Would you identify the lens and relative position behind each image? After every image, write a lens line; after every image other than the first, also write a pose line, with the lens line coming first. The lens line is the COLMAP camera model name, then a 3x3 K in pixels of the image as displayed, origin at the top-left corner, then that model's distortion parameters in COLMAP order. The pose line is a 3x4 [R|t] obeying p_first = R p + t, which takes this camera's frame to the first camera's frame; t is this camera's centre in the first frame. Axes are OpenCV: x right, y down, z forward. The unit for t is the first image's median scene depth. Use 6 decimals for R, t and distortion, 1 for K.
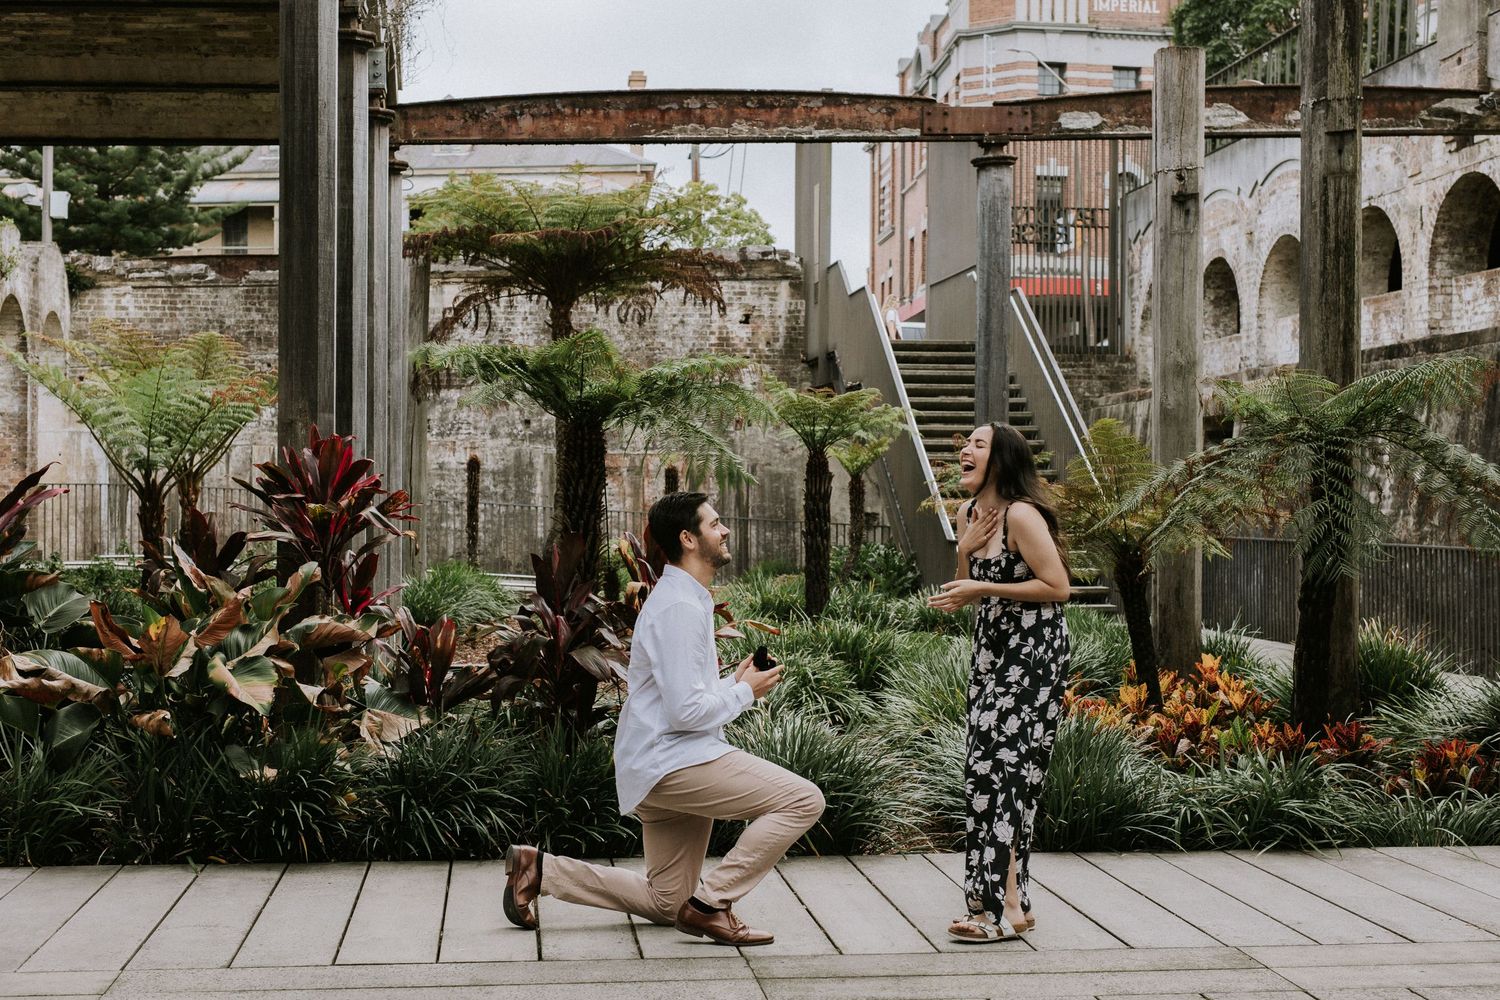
lens RADIAL K [[2372.4, 0, 750.0], [0, 2372.4, 500.0], [0, 0, 1]] dist [0.011312, -0.066240]
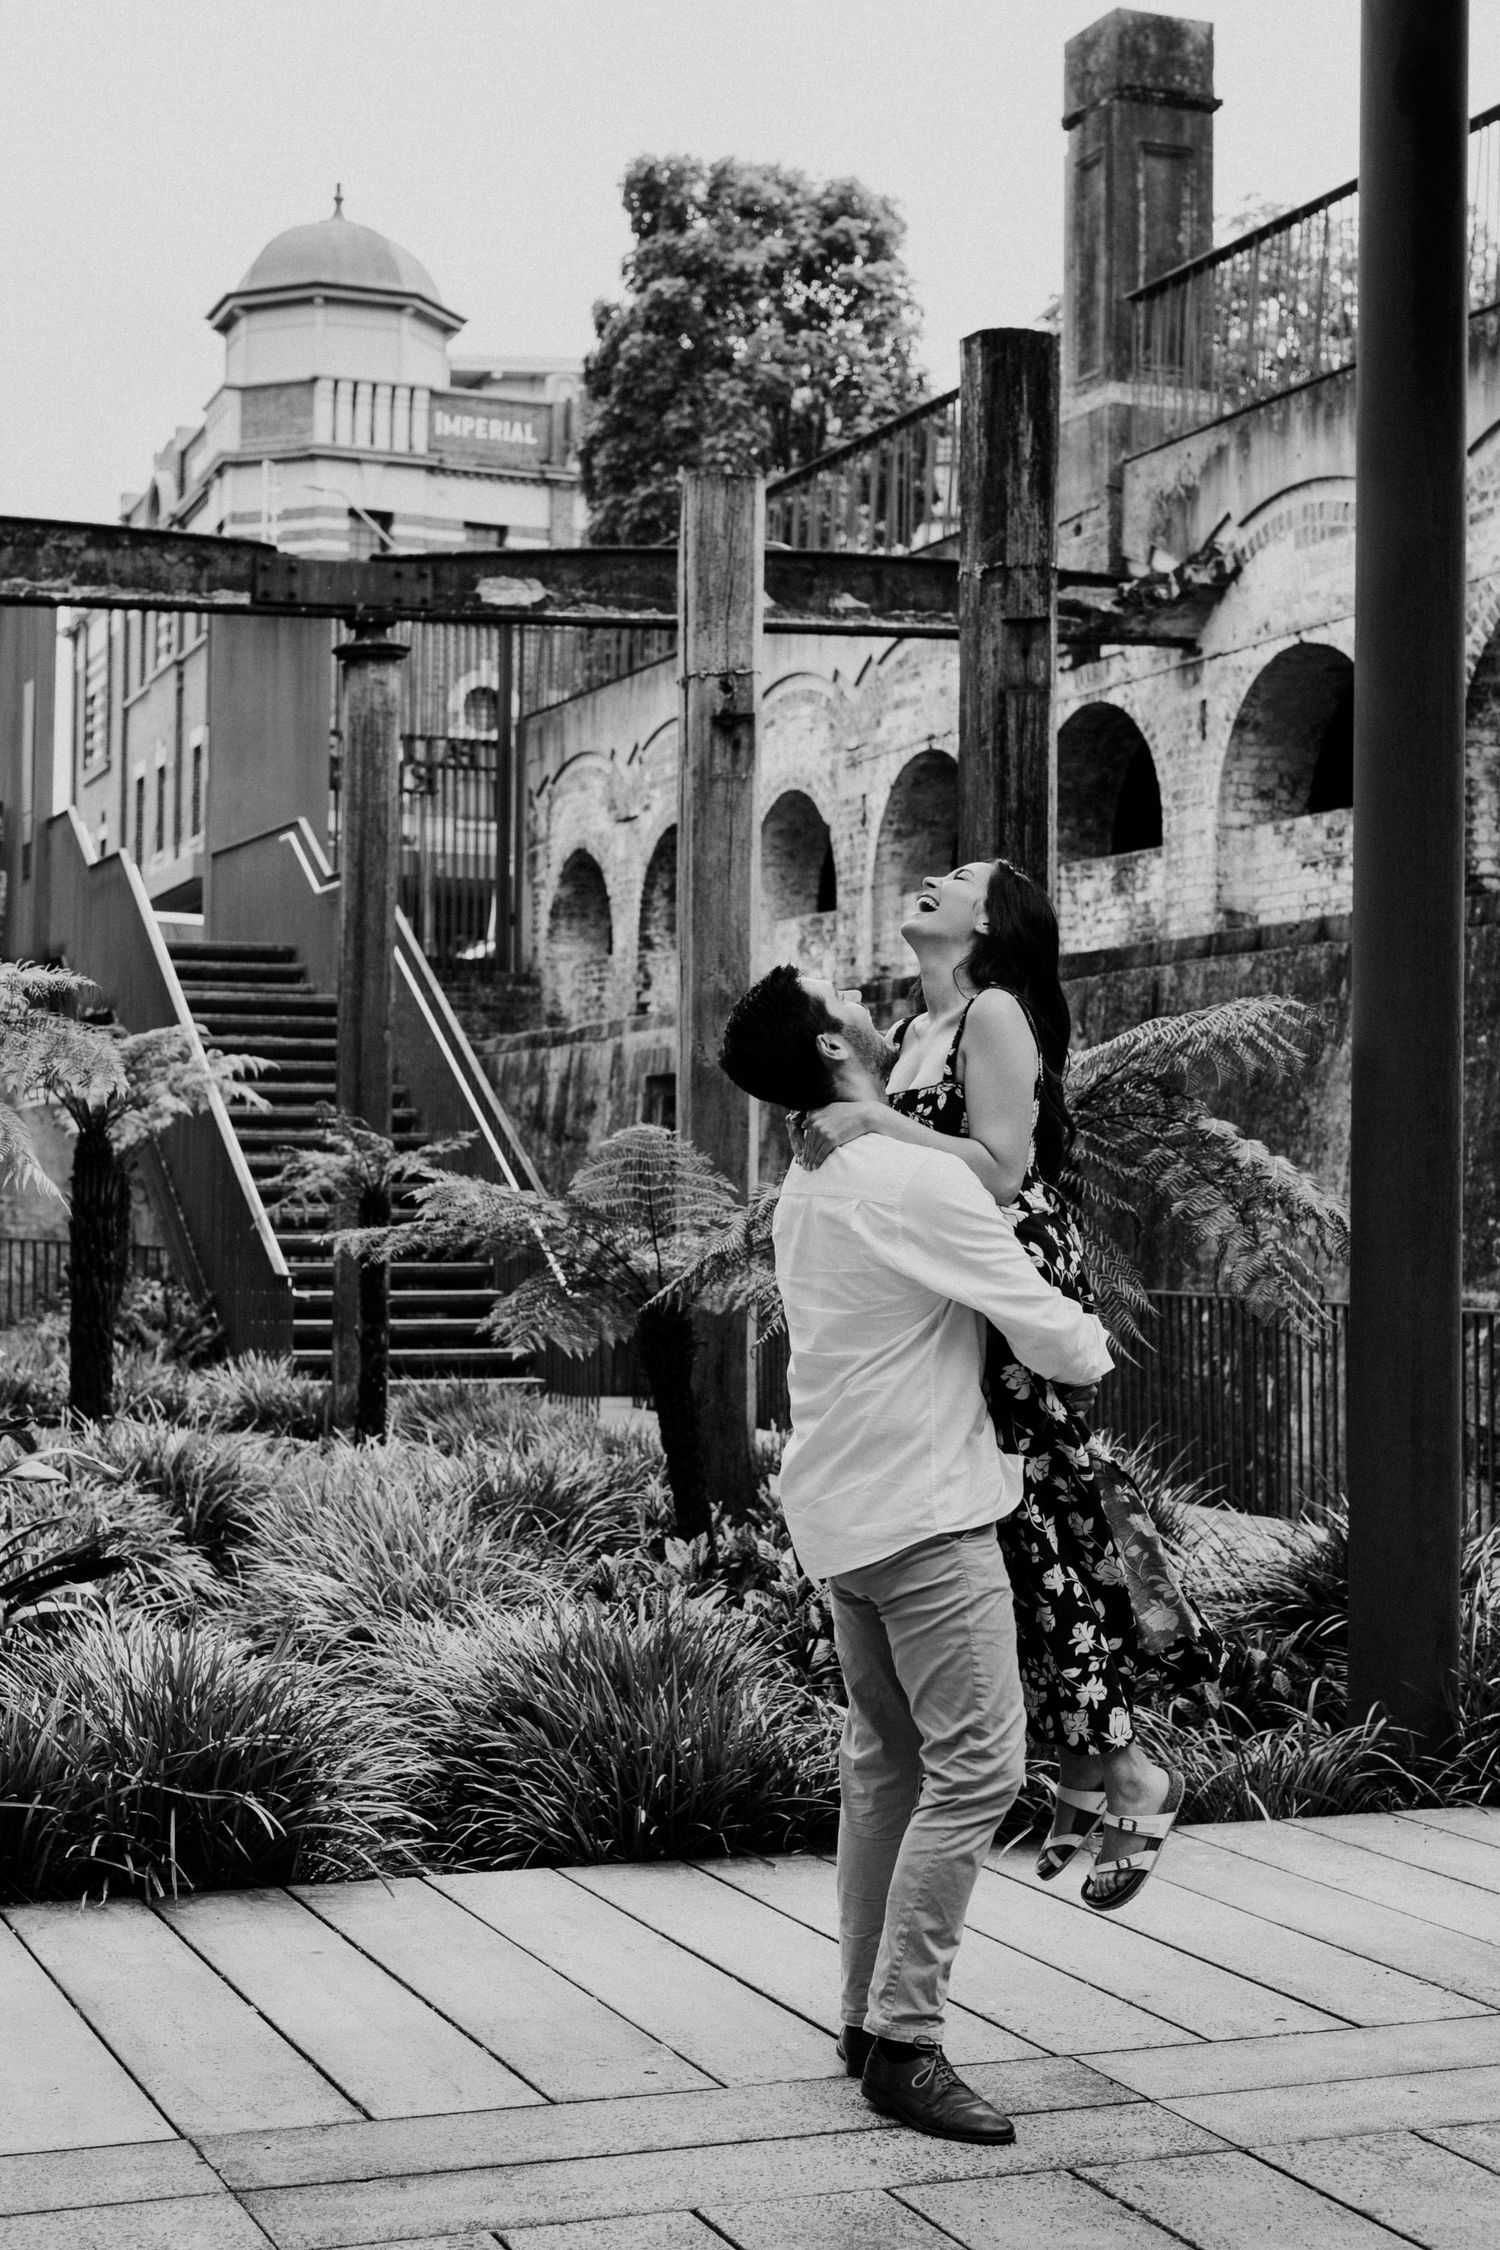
lens RADIAL K [[3558.6, 0, 749.3], [0, 3558.6, 1068.9], [0, 0, 1]] dist [0.011312, -0.066240]
pose [[0.964726, 0.013173, 0.262927, -0.040335], [-0.004725, 0.999453, -0.032737, -0.006510], [-0.263215, 0.030340, 0.964260, 0.095879]]
